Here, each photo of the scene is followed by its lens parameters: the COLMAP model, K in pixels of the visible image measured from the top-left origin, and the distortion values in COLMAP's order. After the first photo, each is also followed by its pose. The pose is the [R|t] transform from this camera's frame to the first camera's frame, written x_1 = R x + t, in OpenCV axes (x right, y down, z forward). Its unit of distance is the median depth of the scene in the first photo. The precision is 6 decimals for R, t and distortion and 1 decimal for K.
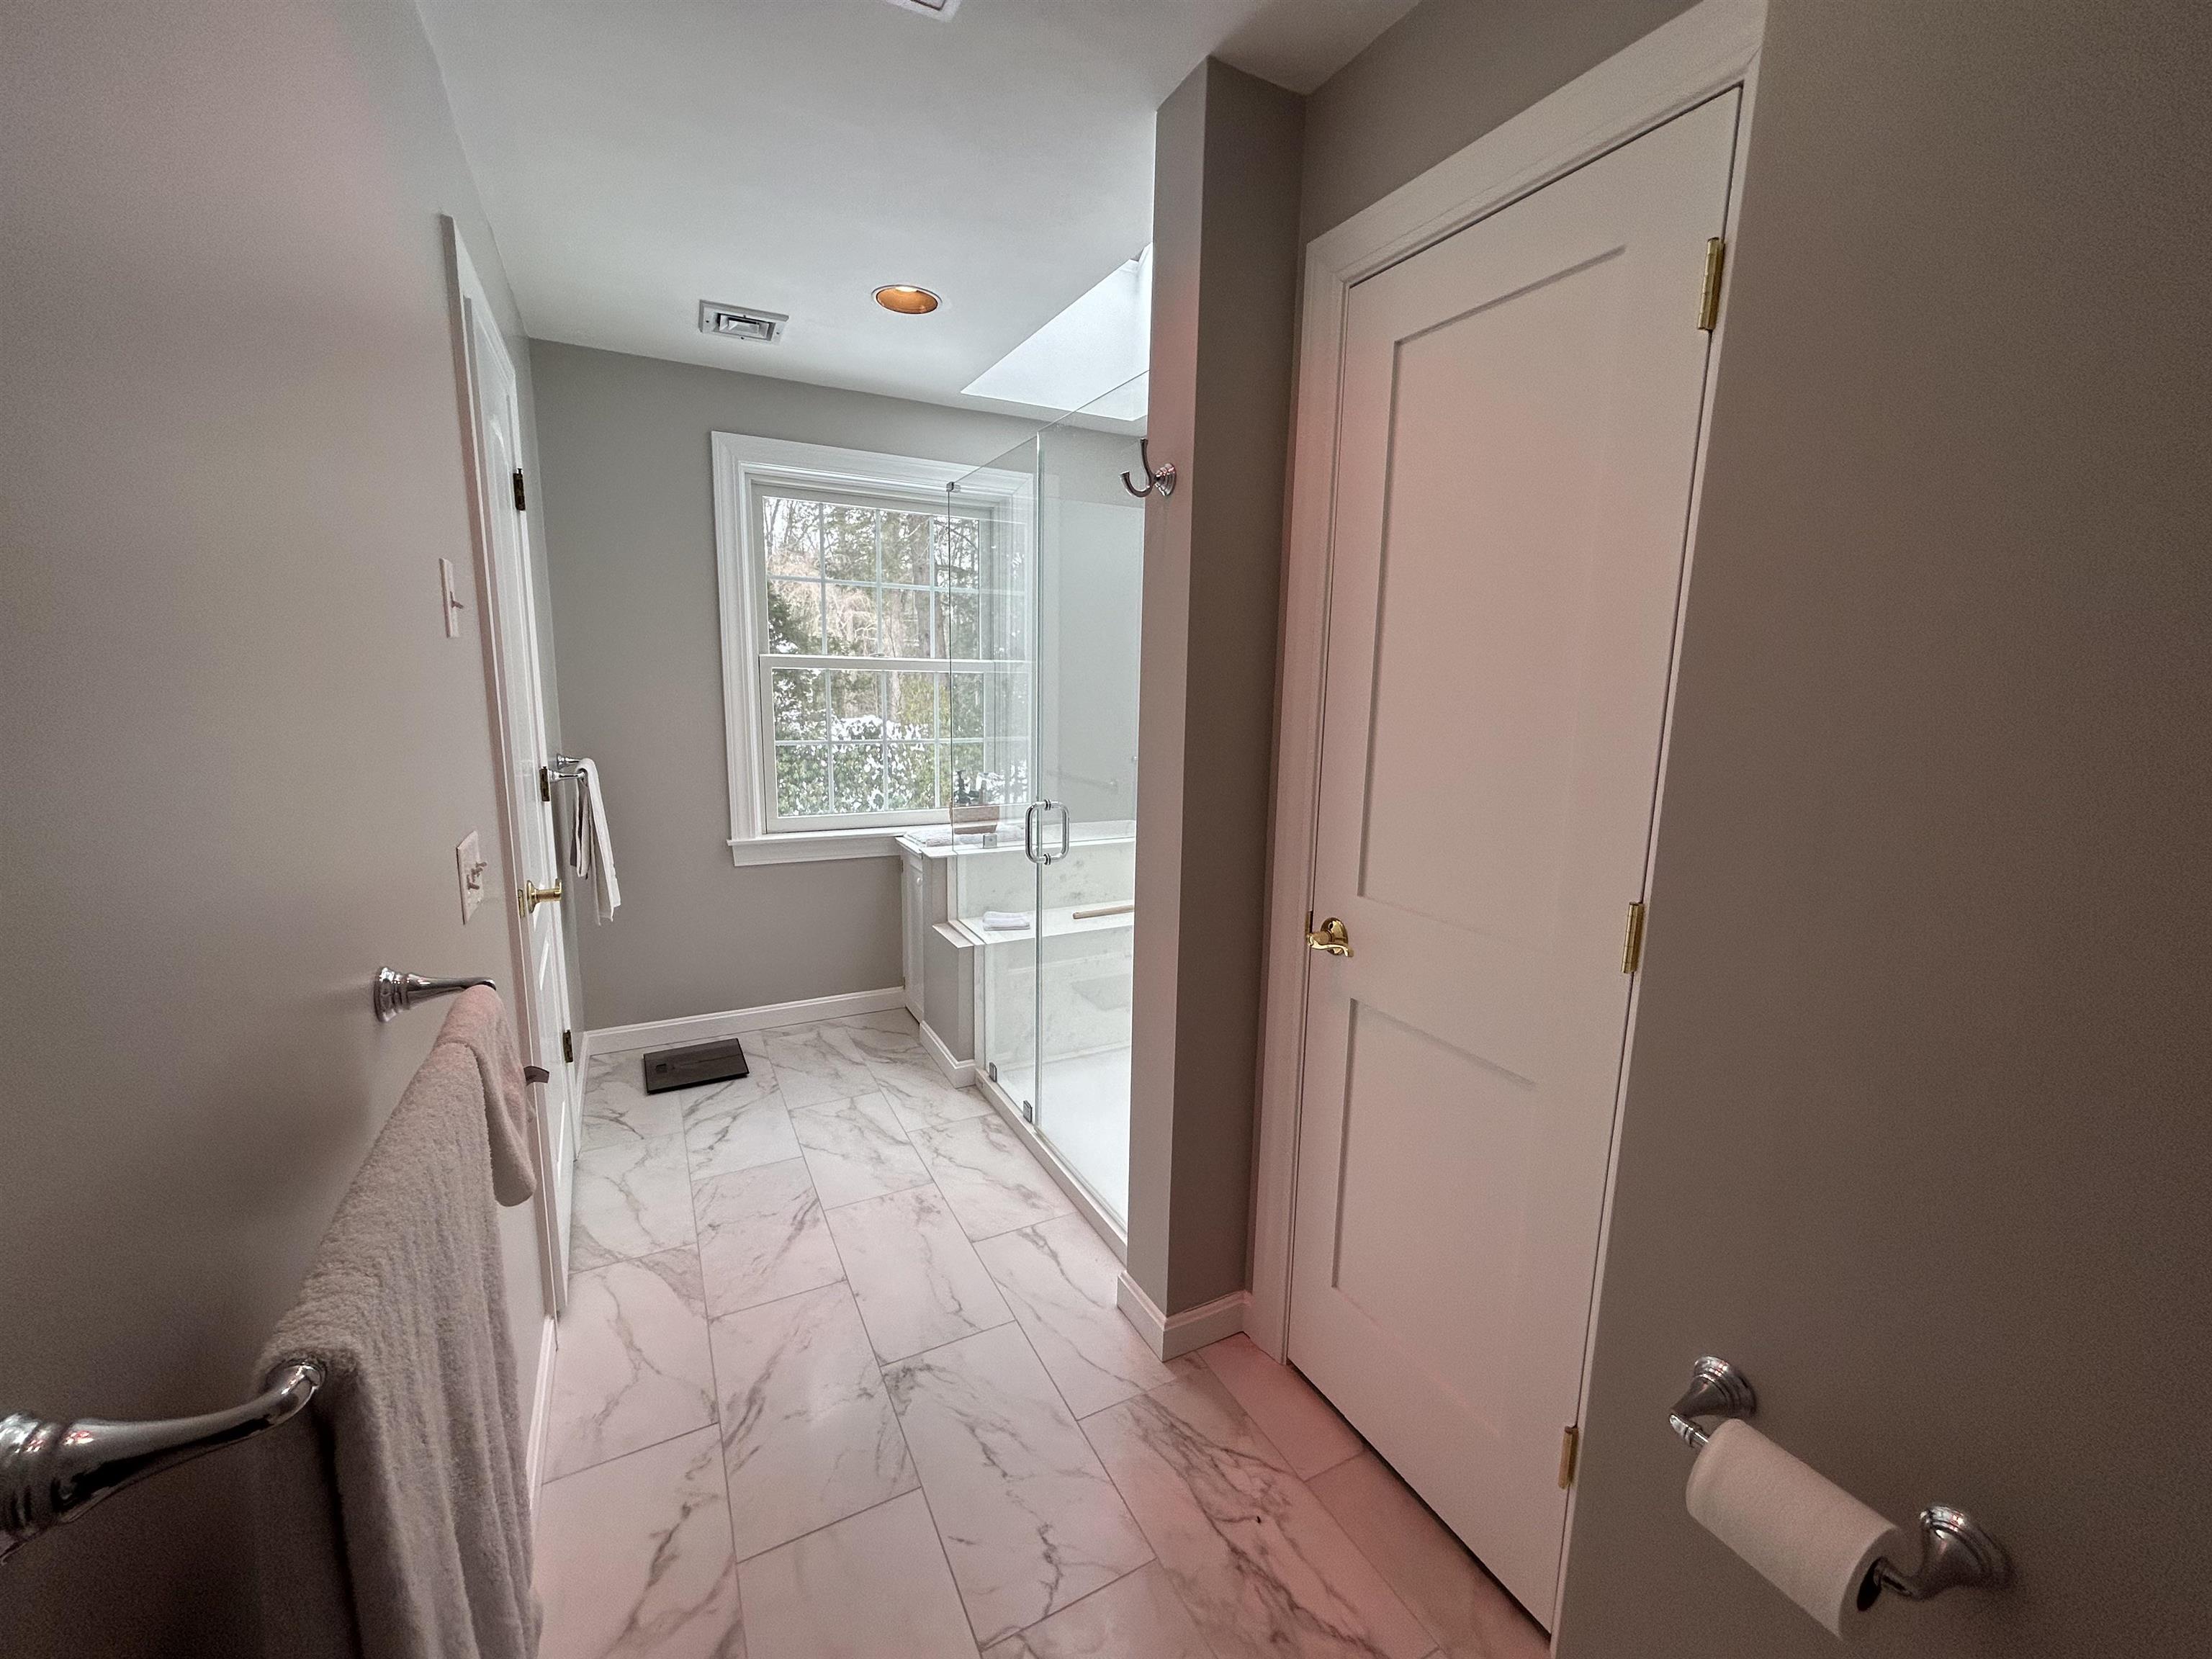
lens RADIAL K [[888.8, 0, 1117.5], [0, 888.8, 821.3], [0, 0, 1]] dist [-0.002691, 0.002033]
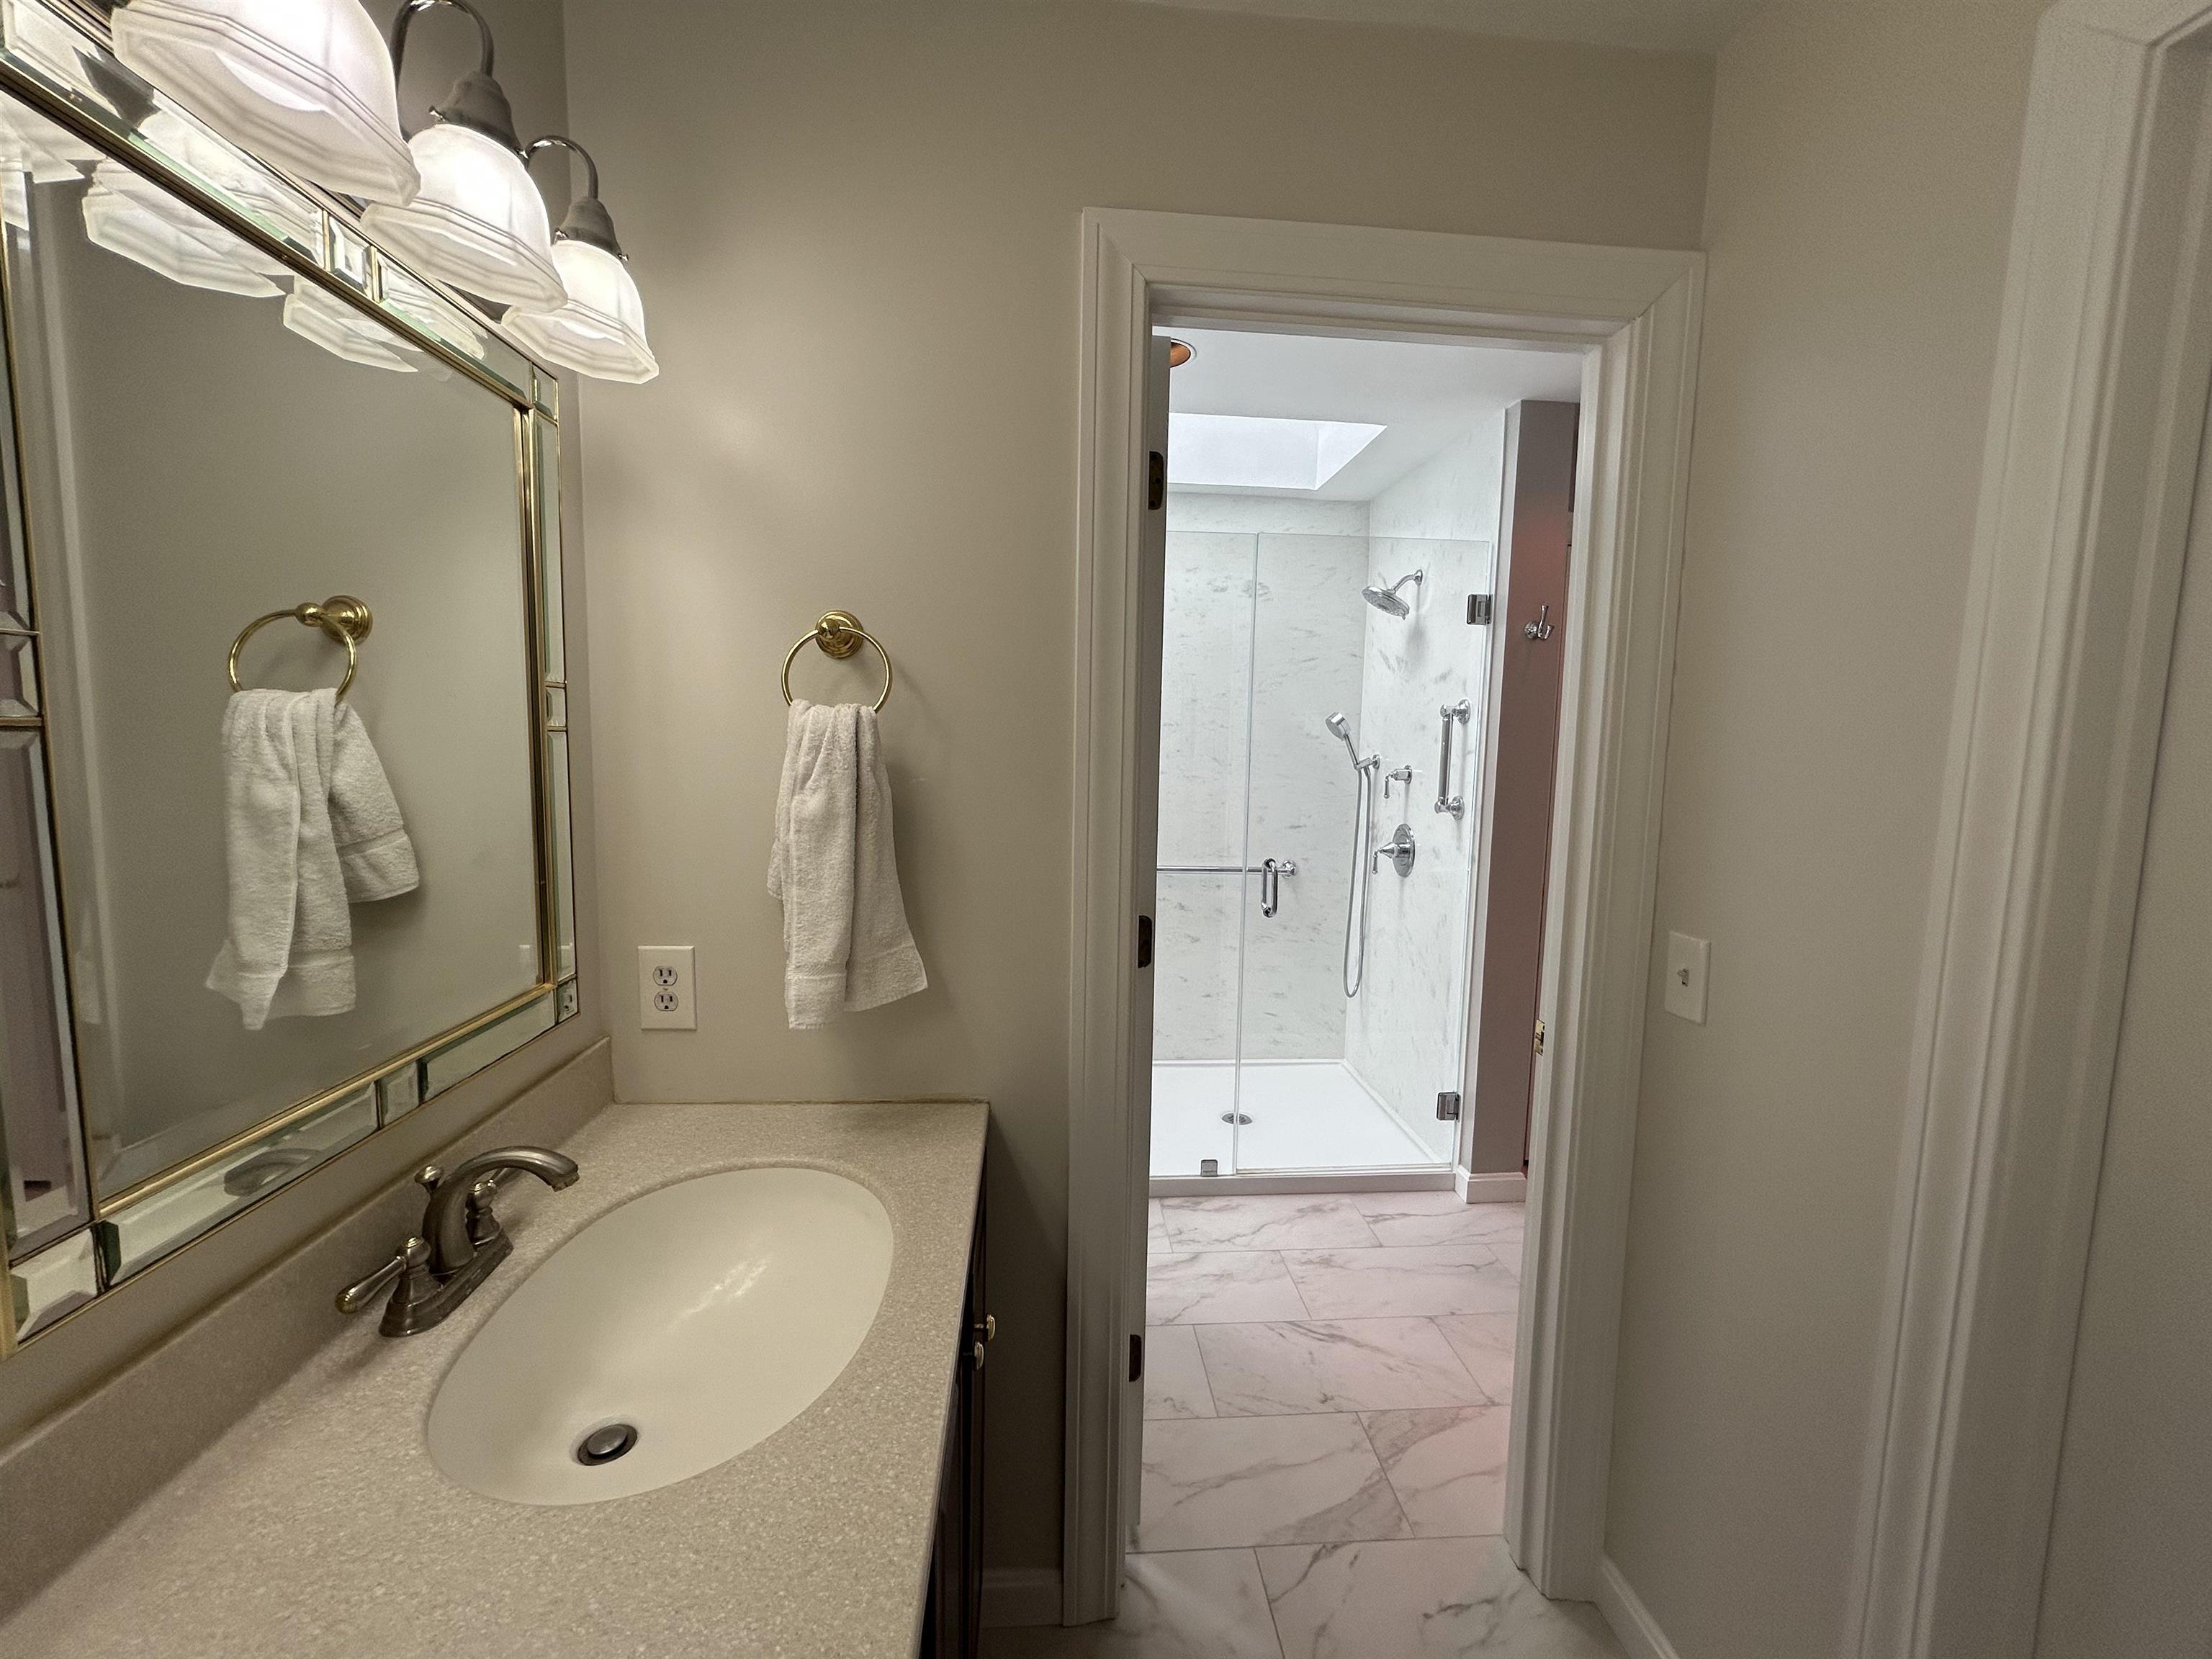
lens RADIAL K [[888.8, 0, 1097.9], [0, 888.8, 822.4], [0, 0, 1]] dist [-0.002691, 0.002033]
pose [[0.407800, -0.100354, 0.907540, -0.936357], [0.142685, 0.988735, 0.045218, -0.120238], [-0.901854, 0.111052, 0.417525, 0.576463]]
